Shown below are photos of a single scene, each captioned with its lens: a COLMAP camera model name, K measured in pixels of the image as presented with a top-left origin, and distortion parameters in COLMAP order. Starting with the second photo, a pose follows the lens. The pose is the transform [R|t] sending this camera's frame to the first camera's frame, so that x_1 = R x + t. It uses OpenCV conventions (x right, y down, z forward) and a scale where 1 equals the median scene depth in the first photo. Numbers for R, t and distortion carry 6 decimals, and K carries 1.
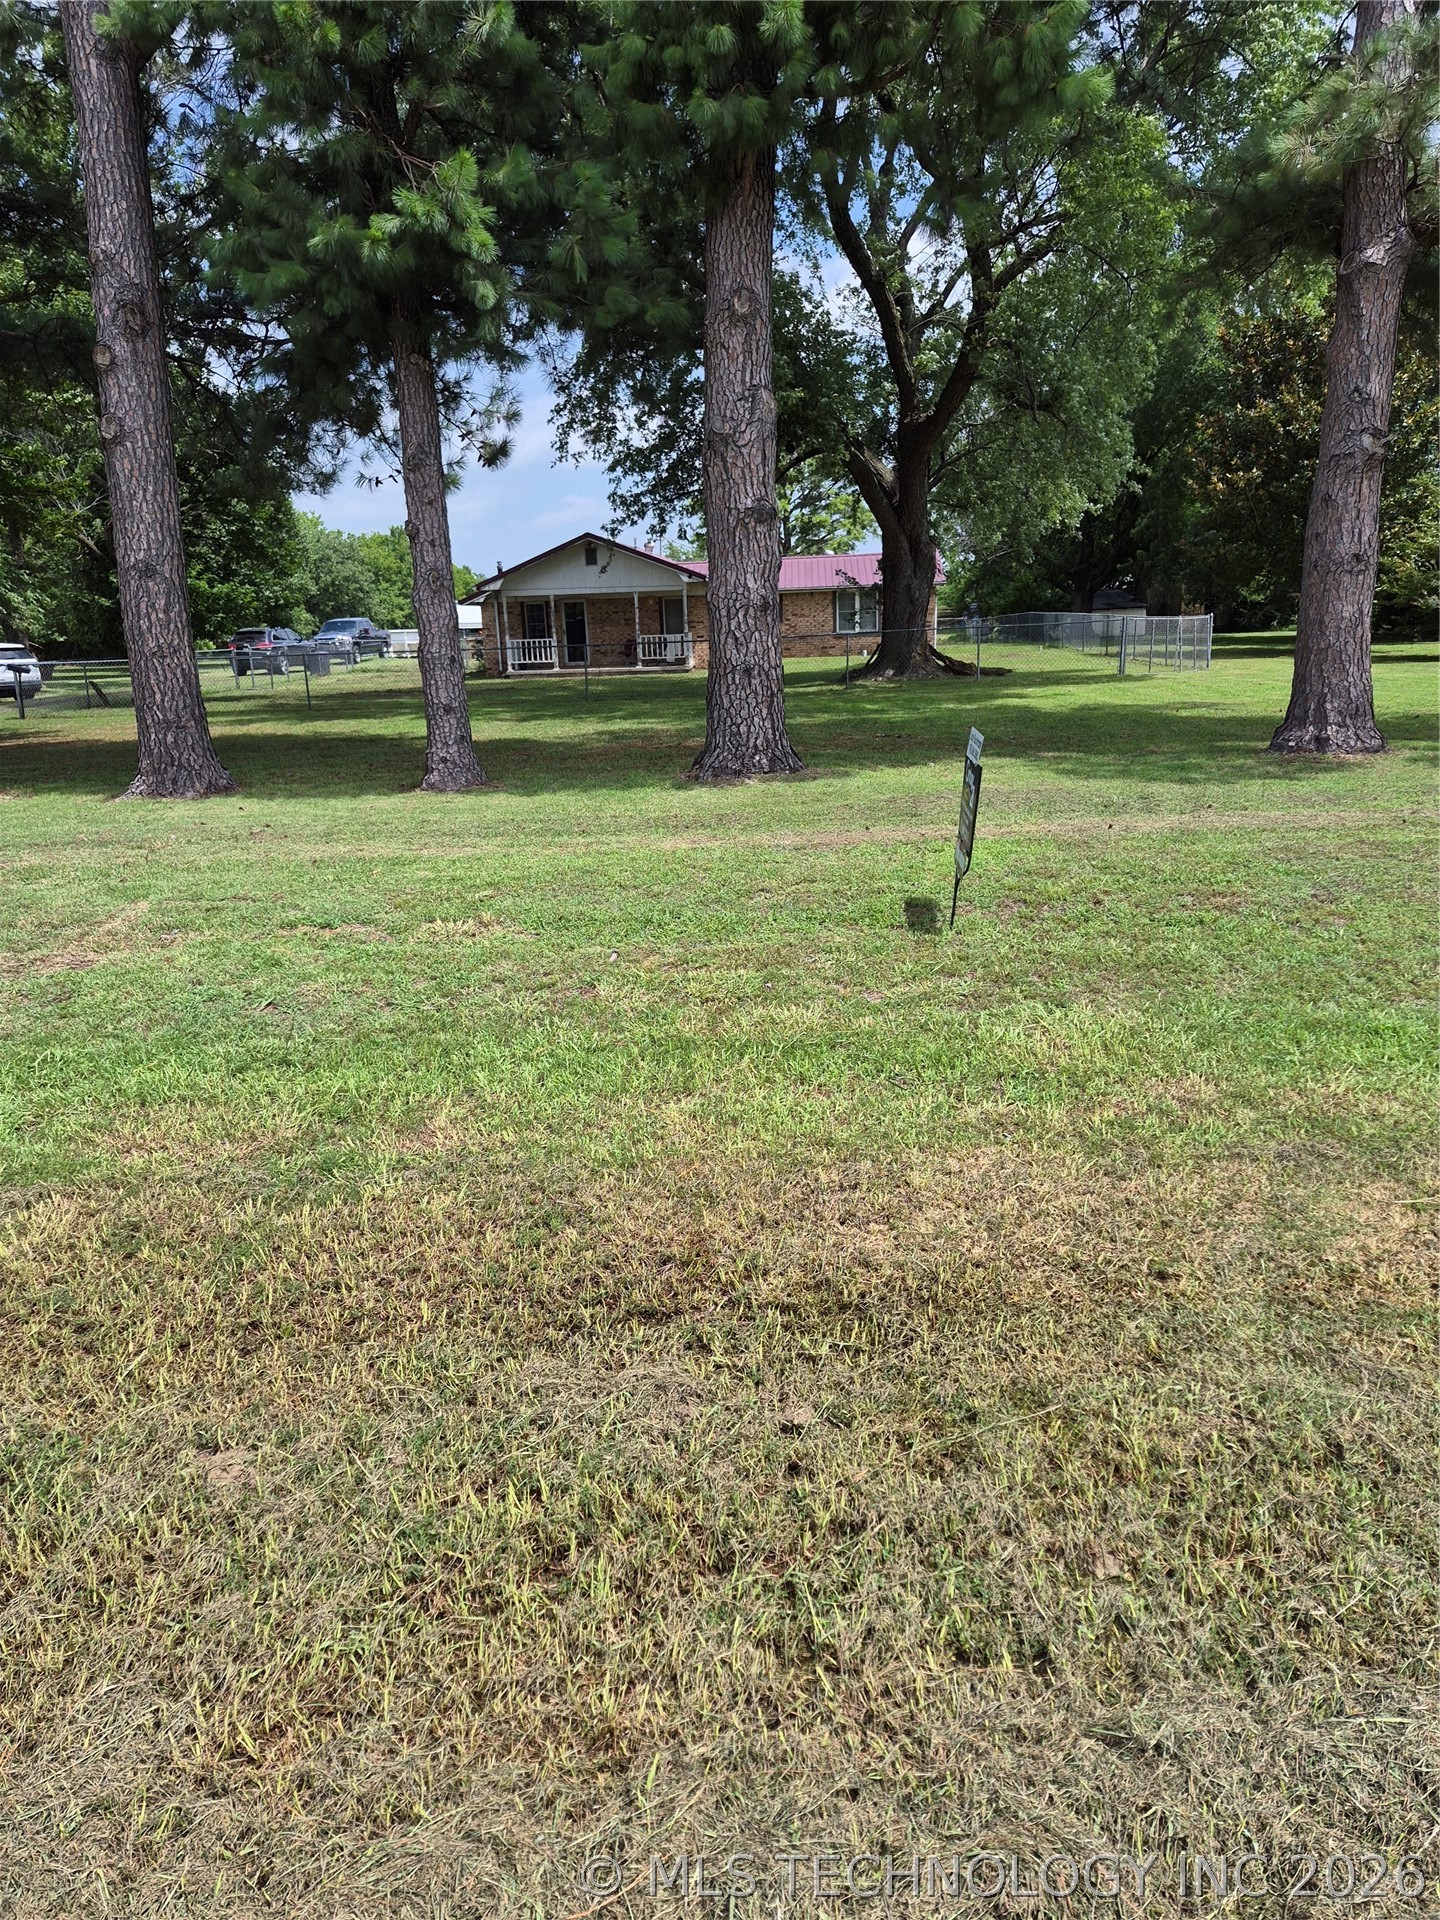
lens RADIAL K [[1327.8, 0, 720.0], [0, 1327.8, 960.0], [0, 0, 1]] dist [0.061441, -0.075349]
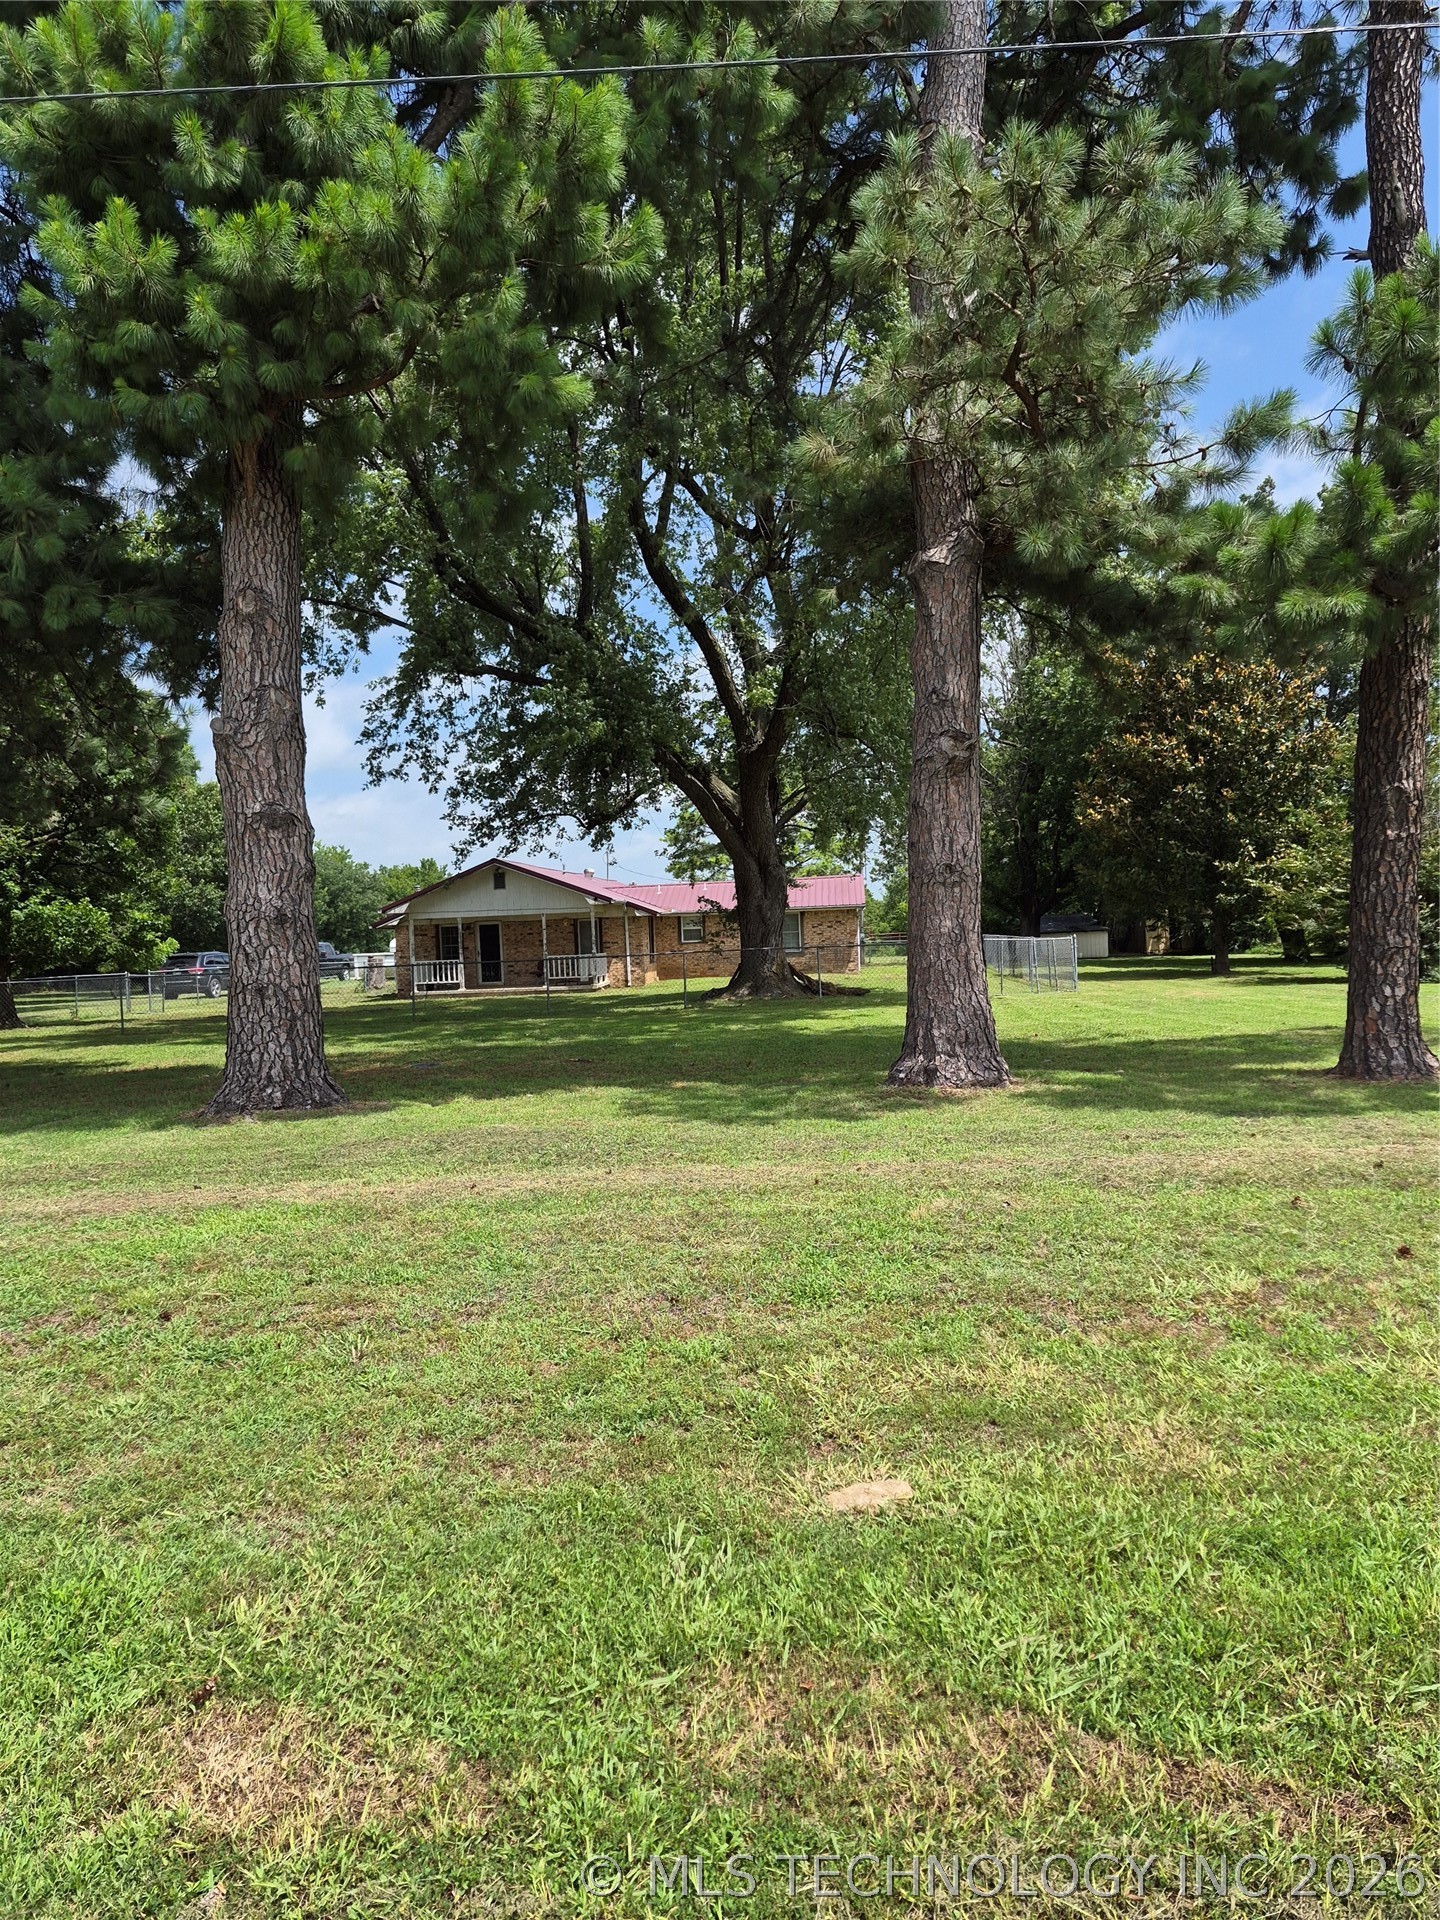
lens RADIAL K [[1327.8, 0, 720.0], [0, 1327.8, 960.0], [0, 0, 1]] dist [0.061441, -0.075349]
pose [[0.999902, -0.001176, -0.013967, 0.326778], [-0.002134, 0.972072, -0.234671, -0.033556], [0.013853, 0.234678, 0.971974, 0.155788]]
